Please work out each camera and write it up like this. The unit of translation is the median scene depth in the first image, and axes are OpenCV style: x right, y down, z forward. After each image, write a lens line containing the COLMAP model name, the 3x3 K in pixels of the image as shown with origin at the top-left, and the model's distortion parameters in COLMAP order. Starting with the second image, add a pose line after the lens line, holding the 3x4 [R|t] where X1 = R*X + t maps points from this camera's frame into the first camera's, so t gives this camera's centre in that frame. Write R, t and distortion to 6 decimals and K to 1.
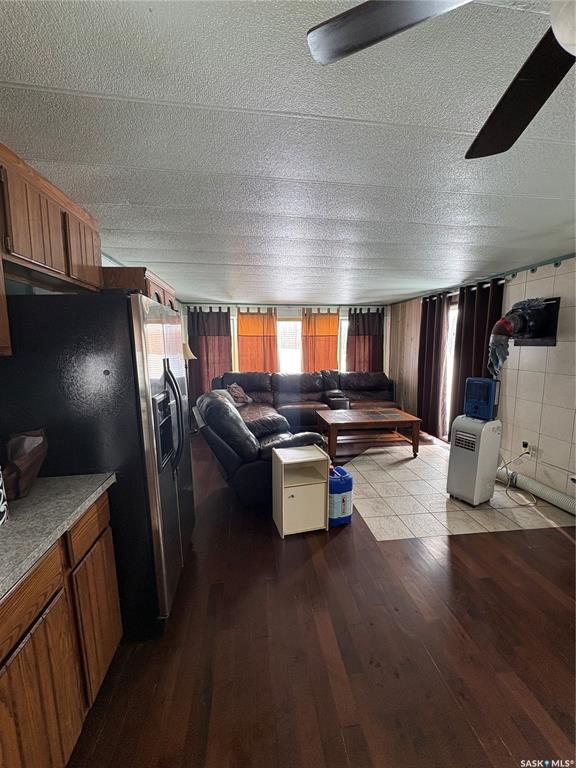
lens RADIAL K [[305.8, 0, 289.7], [0, 305.8, 385.9], [0, 0, 1]] dist [0.000328, -0.000165]
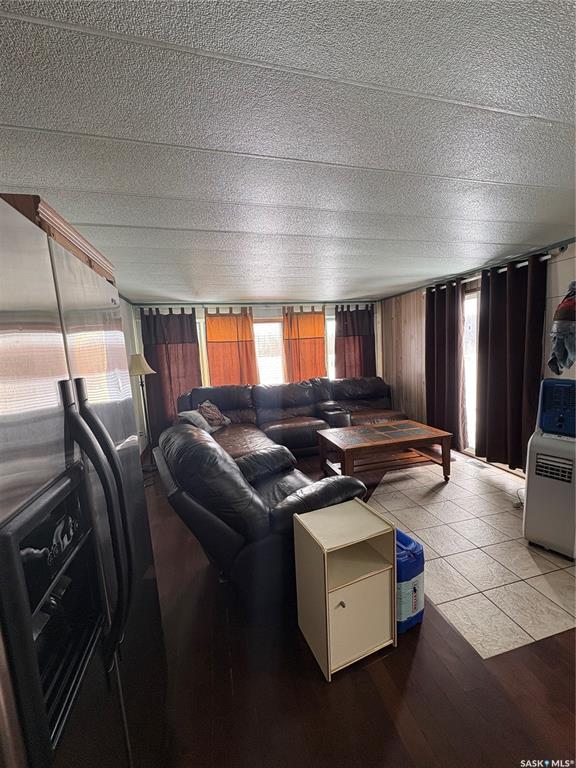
lens RADIAL K [[305.8, 0, 289.3], [0, 305.8, 384.3], [0, 0, 1]] dist [0.000328, -0.000165]
pose [[0.991619, -0.059214, 0.114831, -0.060552], [0.062673, 0.997676, -0.026744, -0.019590], [-0.112980, 0.033717, 0.993025, 0.197876]]
